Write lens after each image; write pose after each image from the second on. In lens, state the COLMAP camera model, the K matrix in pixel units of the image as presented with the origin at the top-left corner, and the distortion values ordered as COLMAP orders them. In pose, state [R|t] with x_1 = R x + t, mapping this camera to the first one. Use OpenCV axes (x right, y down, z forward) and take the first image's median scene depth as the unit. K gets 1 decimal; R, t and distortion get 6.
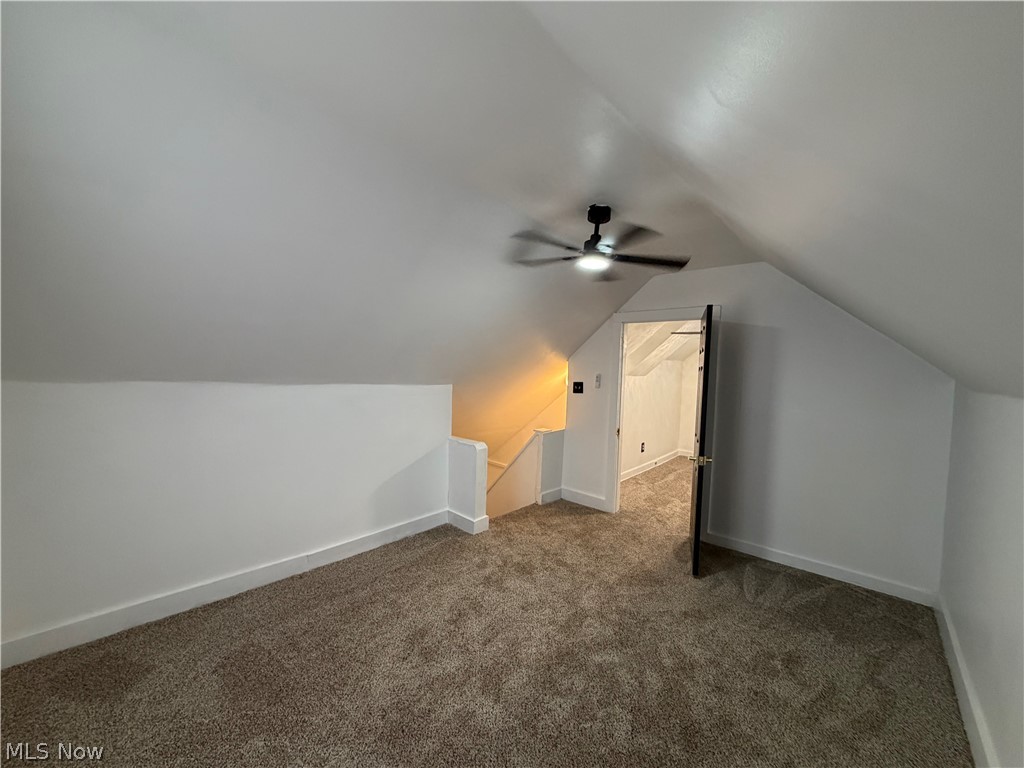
lens RADIAL K [[408.0, 0, 512.0], [0, 408.0, 384.0], [0, 0, 1]] dist [0.000096, -0.000074]
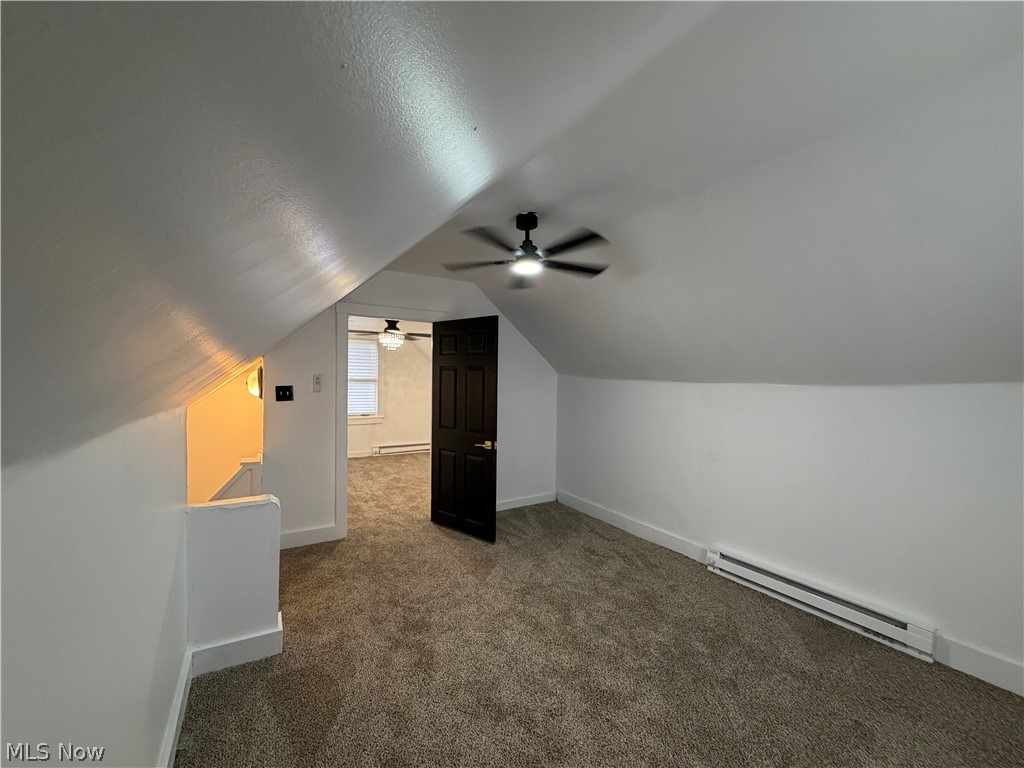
lens RADIAL K [[408.0, 0, 512.0], [0, 408.0, 384.0], [0, 0, 1]] dist [0.000096, -0.000074]
pose [[0.280025, -0.049106, 0.958736, -0.662134], [0.028104, 0.998682, 0.042943, -0.043792], [-0.959581, 0.014919, 0.281036, 0.610039]]
